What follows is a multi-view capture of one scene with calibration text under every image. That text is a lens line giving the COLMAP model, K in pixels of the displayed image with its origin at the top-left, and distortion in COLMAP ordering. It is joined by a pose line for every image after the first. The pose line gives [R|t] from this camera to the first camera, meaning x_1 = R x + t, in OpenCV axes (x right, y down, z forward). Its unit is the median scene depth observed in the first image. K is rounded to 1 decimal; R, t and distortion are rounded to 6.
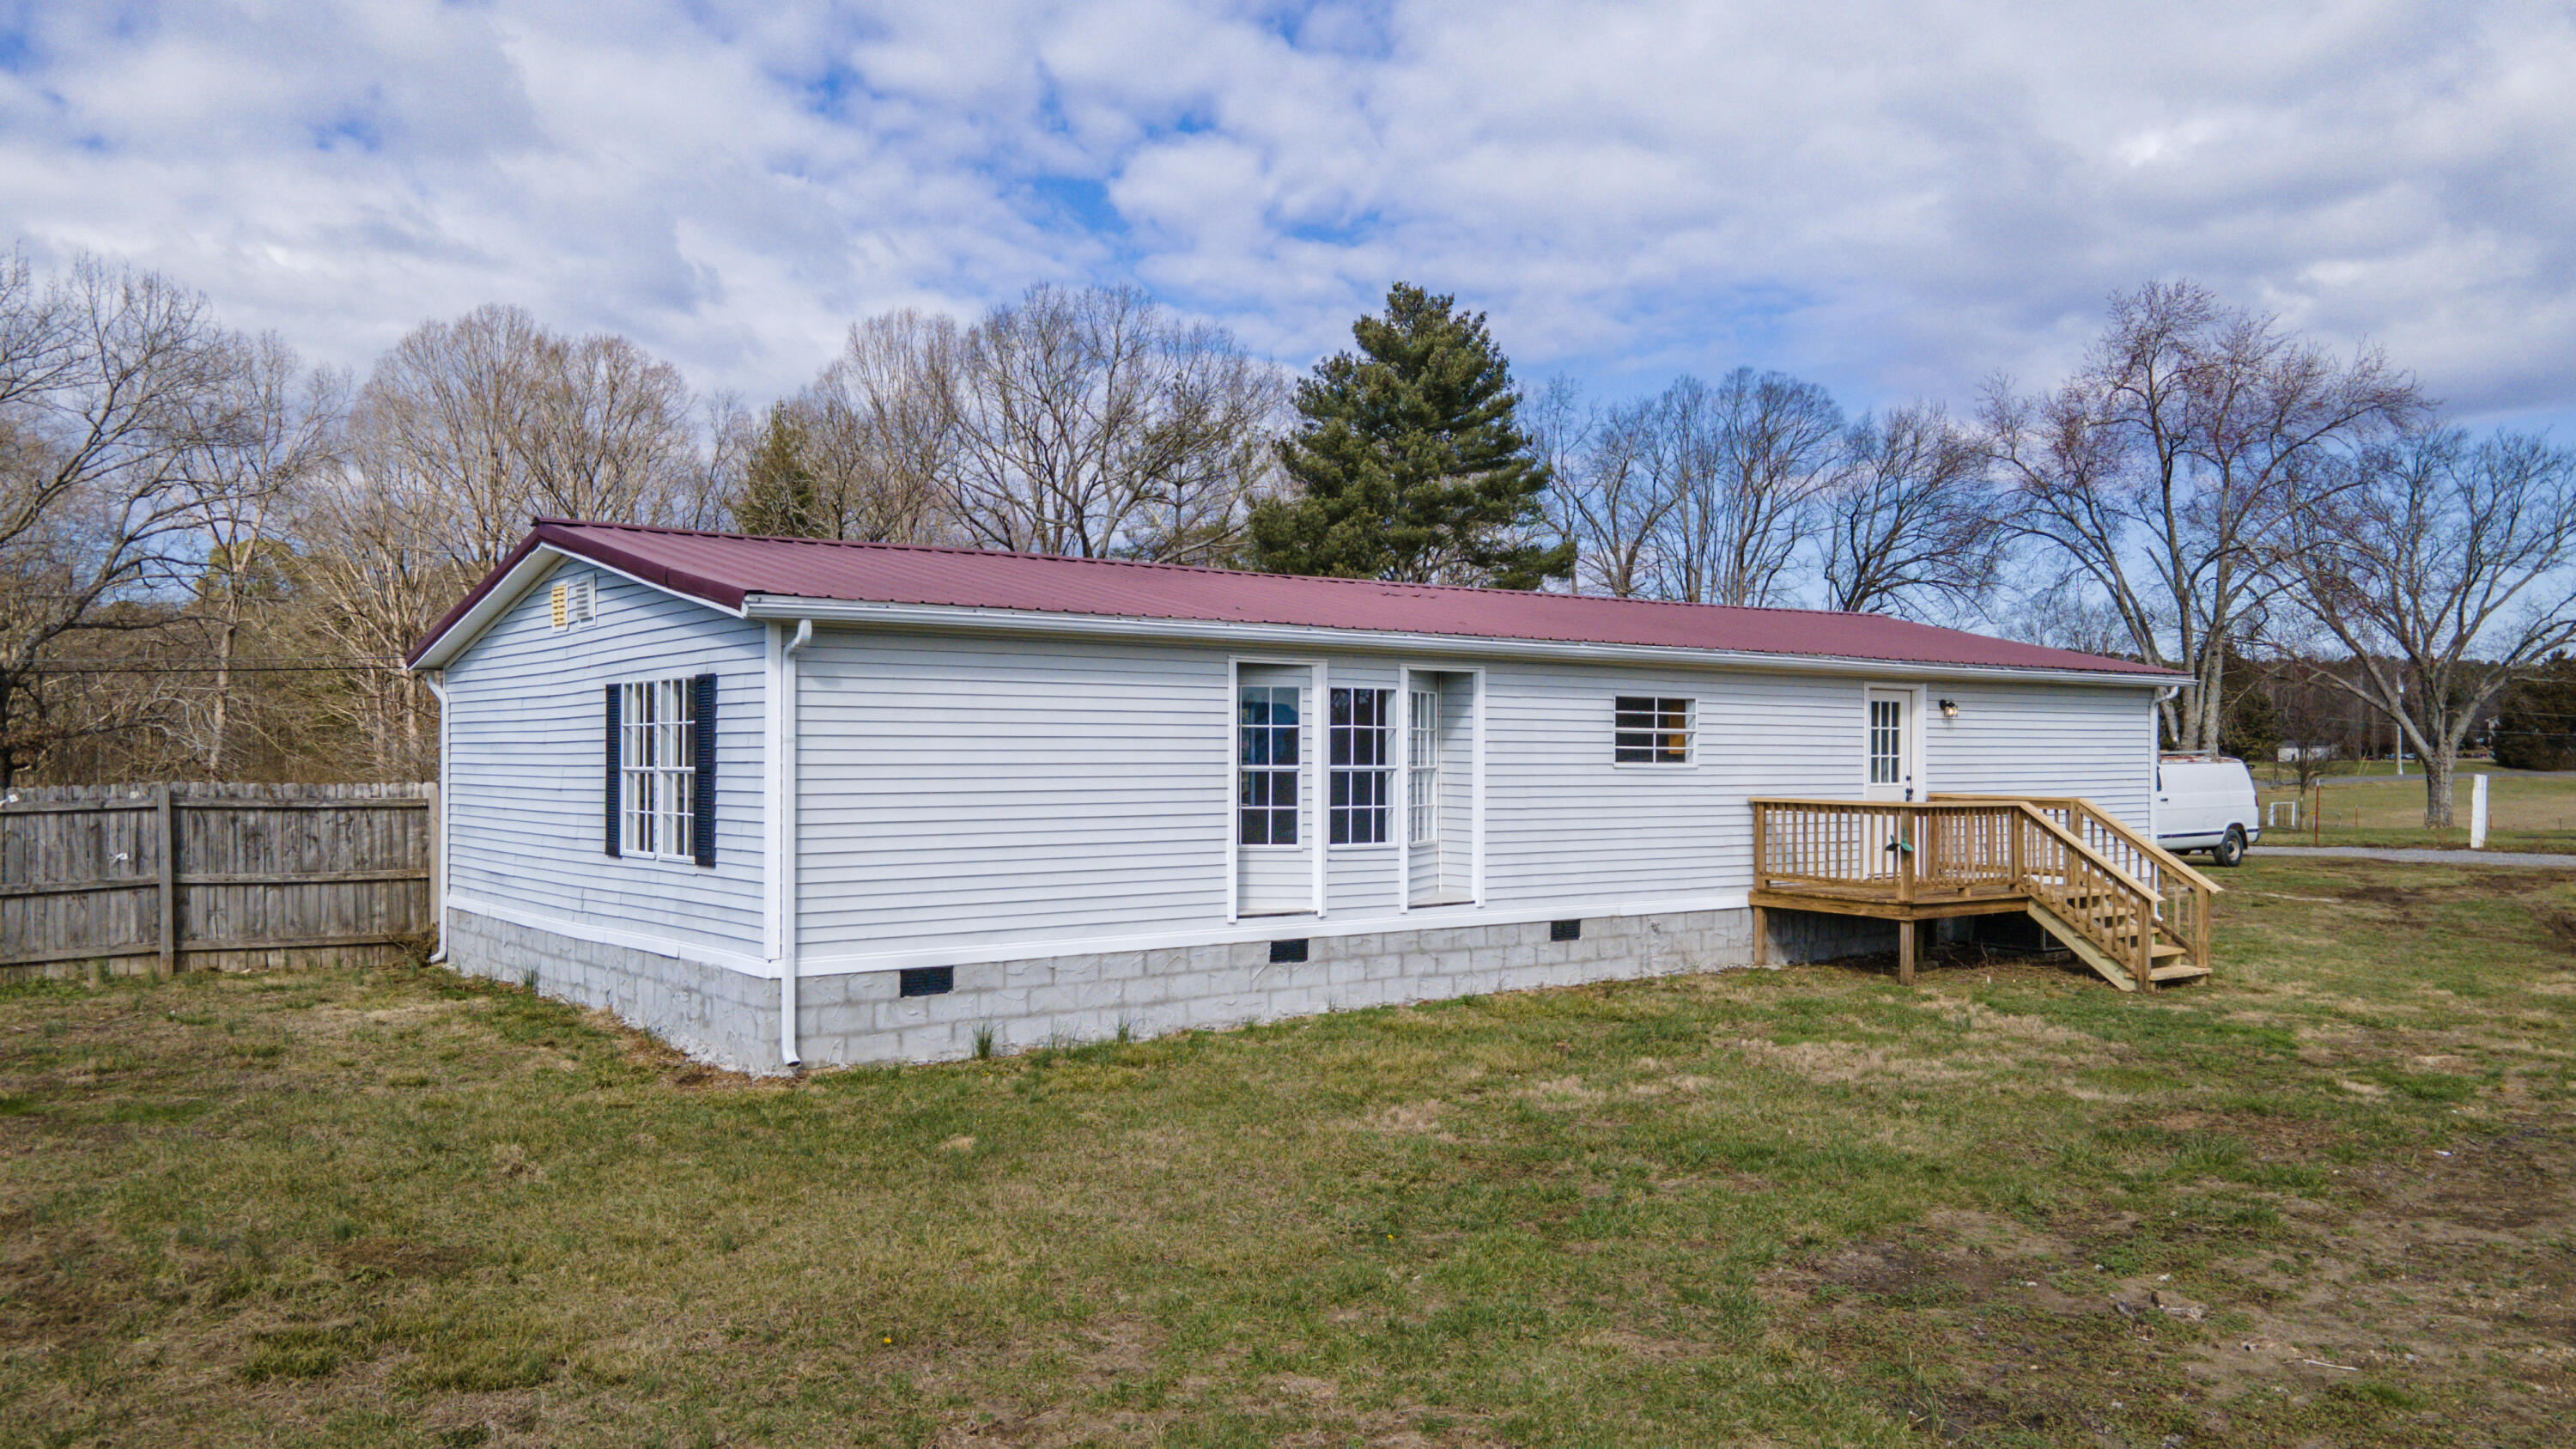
lens RADIAL K [[1888.1, 0, 1280.1], [0, 1888.1, 641.8], [0, 0, 1]] dist [0.029388, 0.015627]
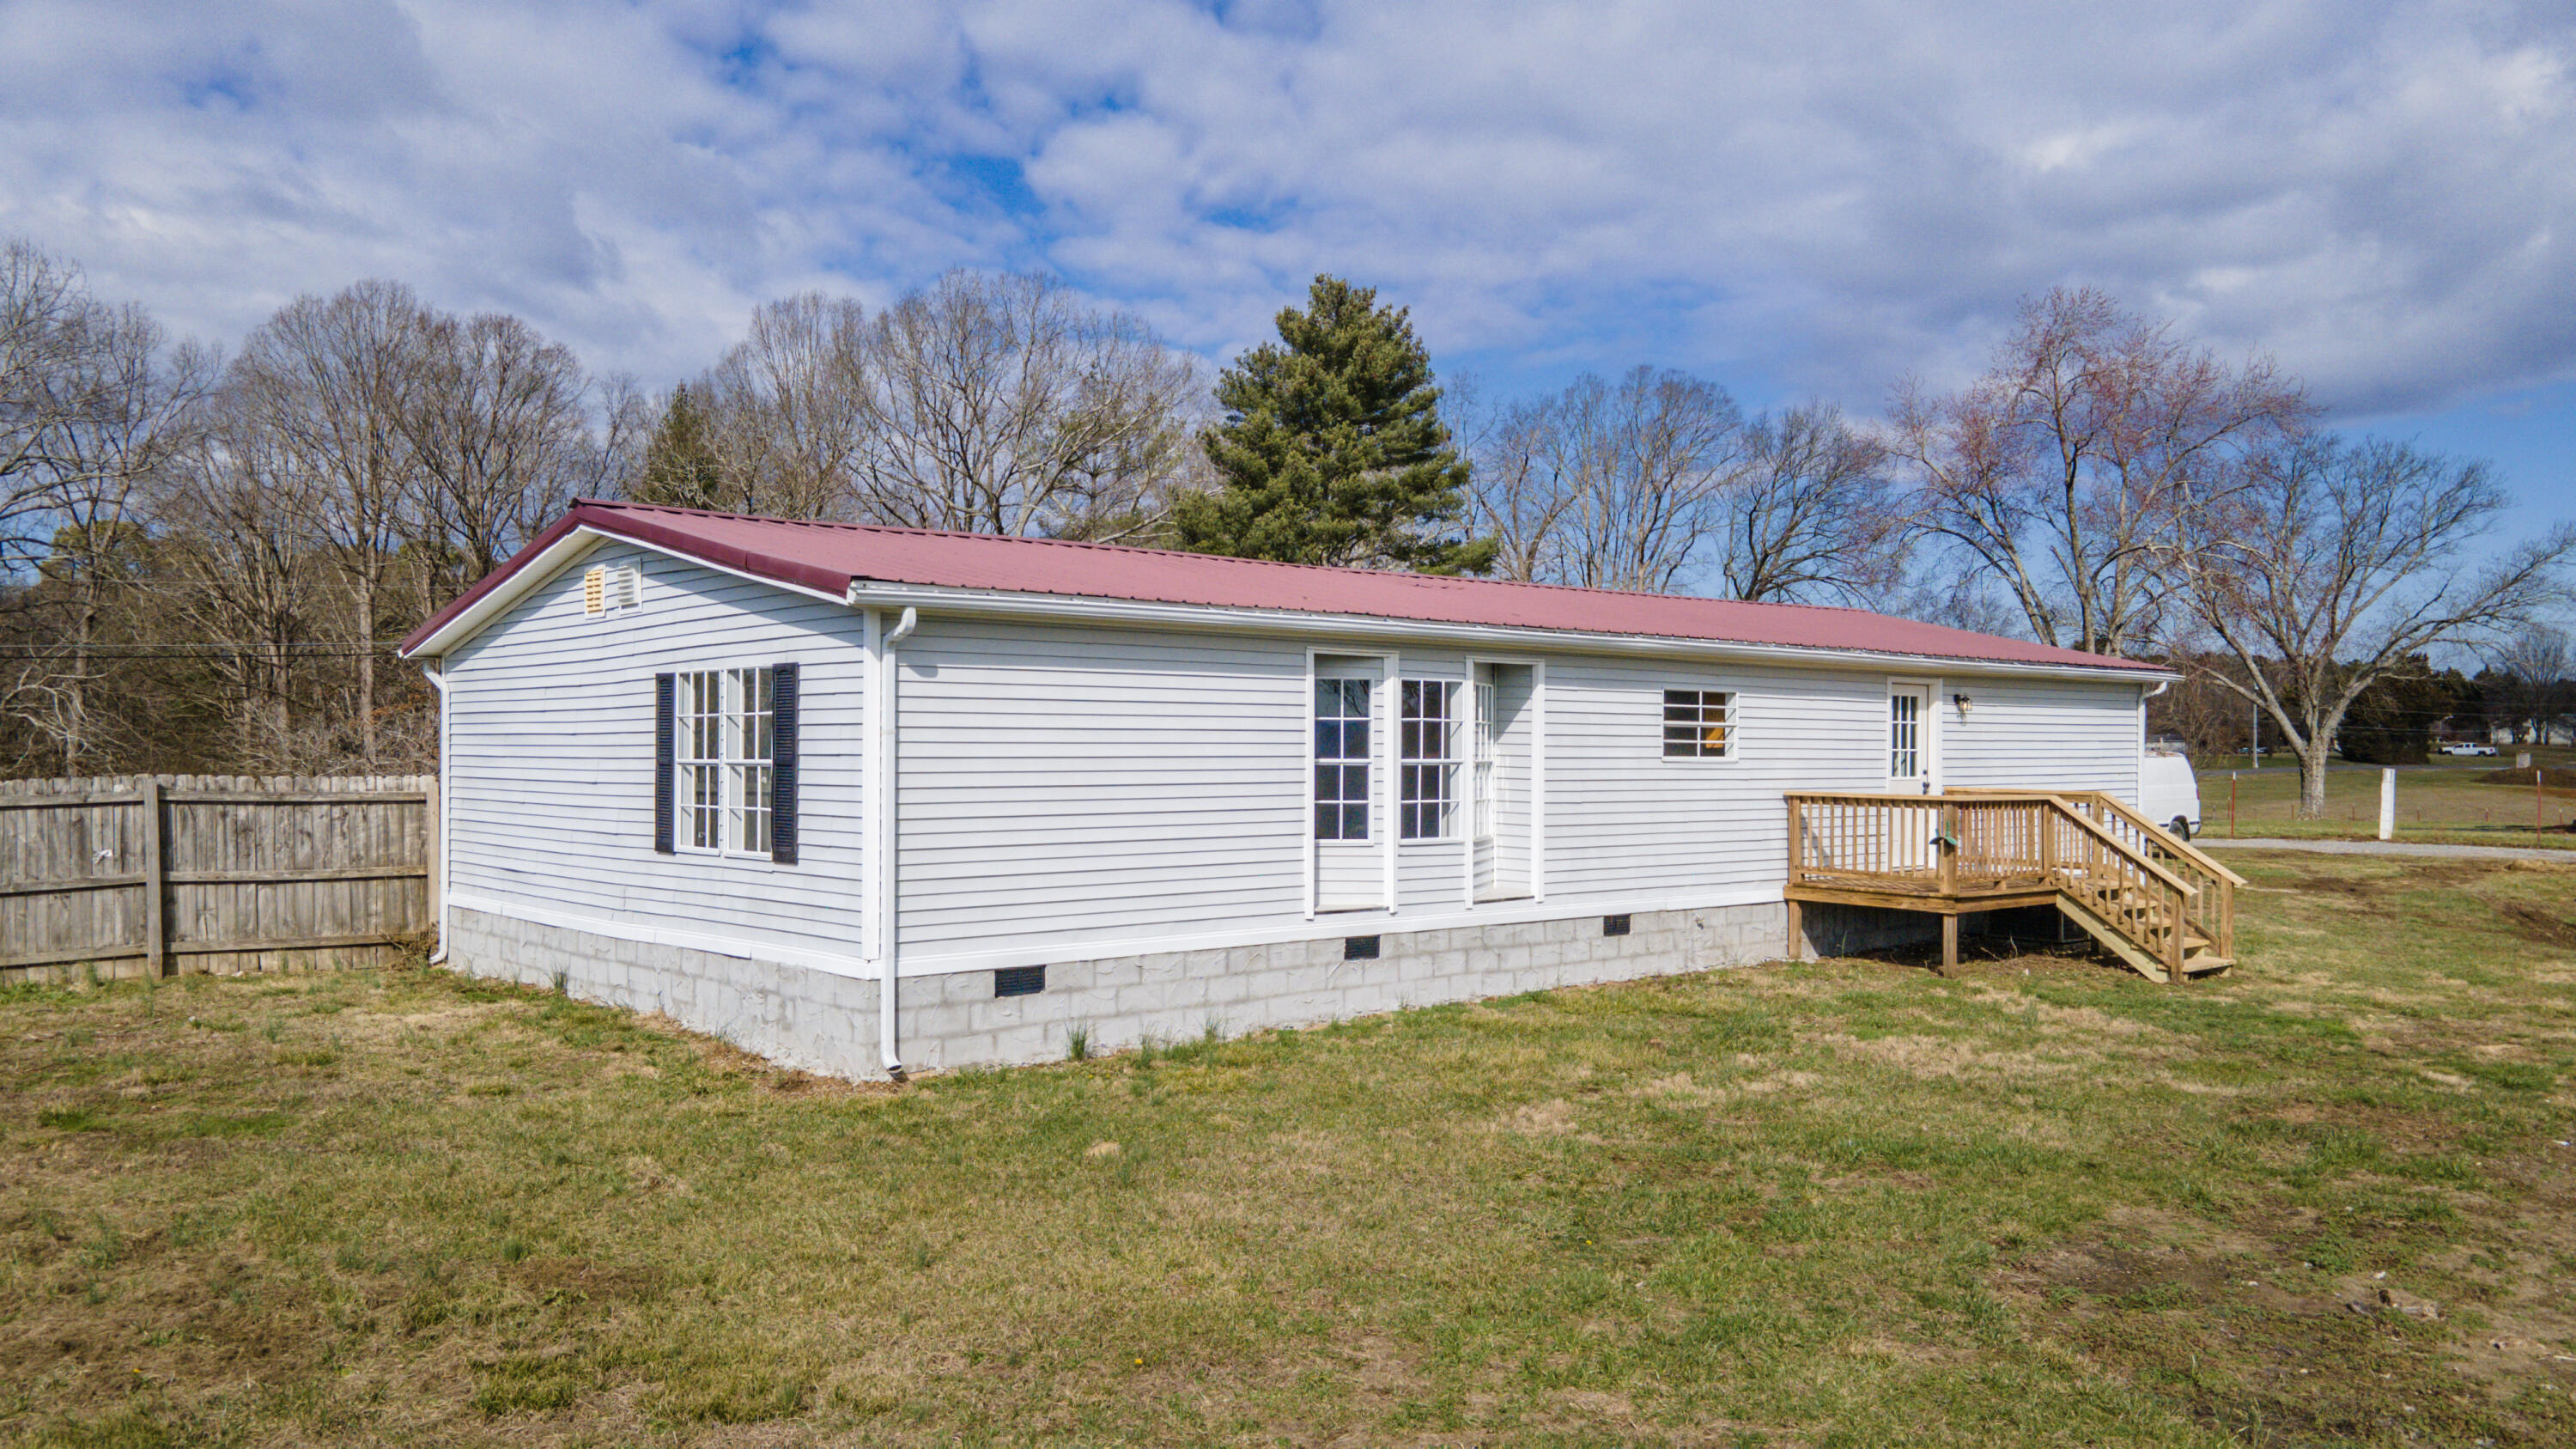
lens RADIAL K [[1888.1, 0, 1272.5], [0, 1888.1, 699.1], [0, 0, 1]] dist [0.029388, 0.015627]
pose [[0.997940, 0.003318, 0.064065, -0.091472], [-0.005462, 0.999430, 0.033323, 0.001936], [-0.063918, -0.033605, 0.997389, 0.026314]]
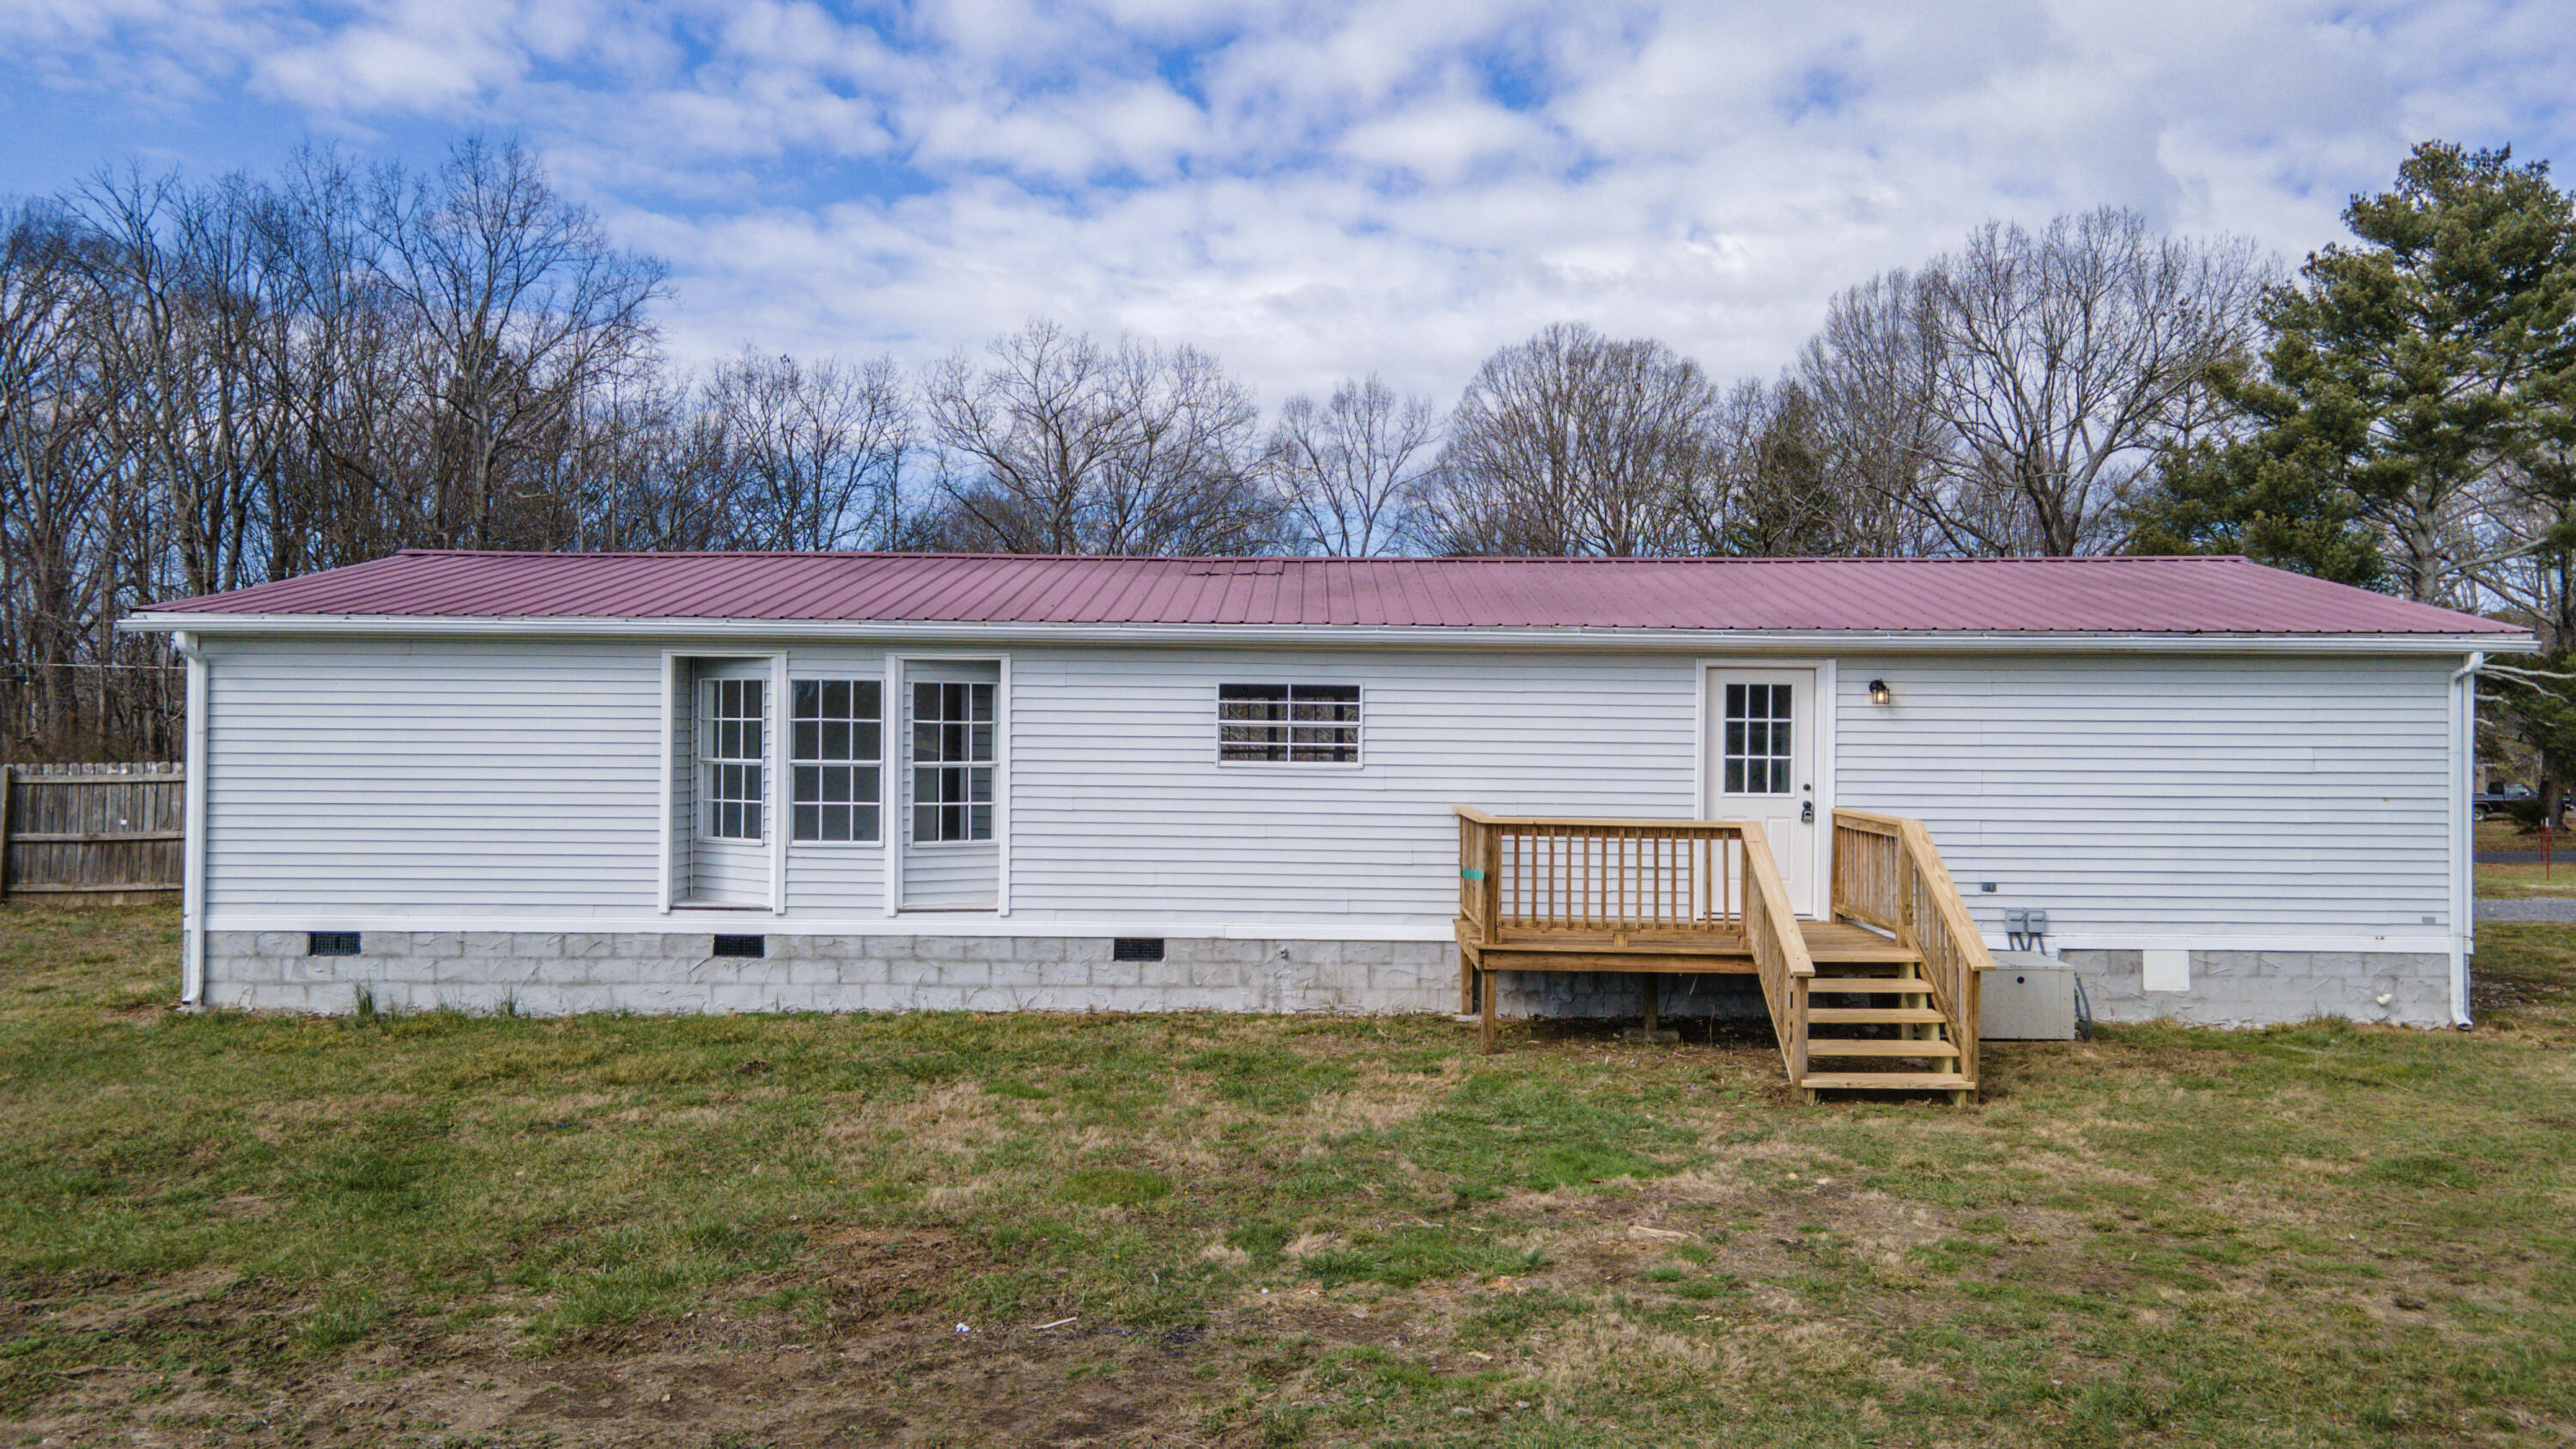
lens RADIAL K [[1888.1, 0, 1282.6], [0, 1888.1, 726.0], [0, 0, 1]] dist [0.029388, 0.015627]
pose [[0.787231, 0.001985, -0.616655, 0.734540], [0.029293, 0.998746, 0.040610, 0.014209], [0.615962, -0.050033, 0.786185, 0.348137]]
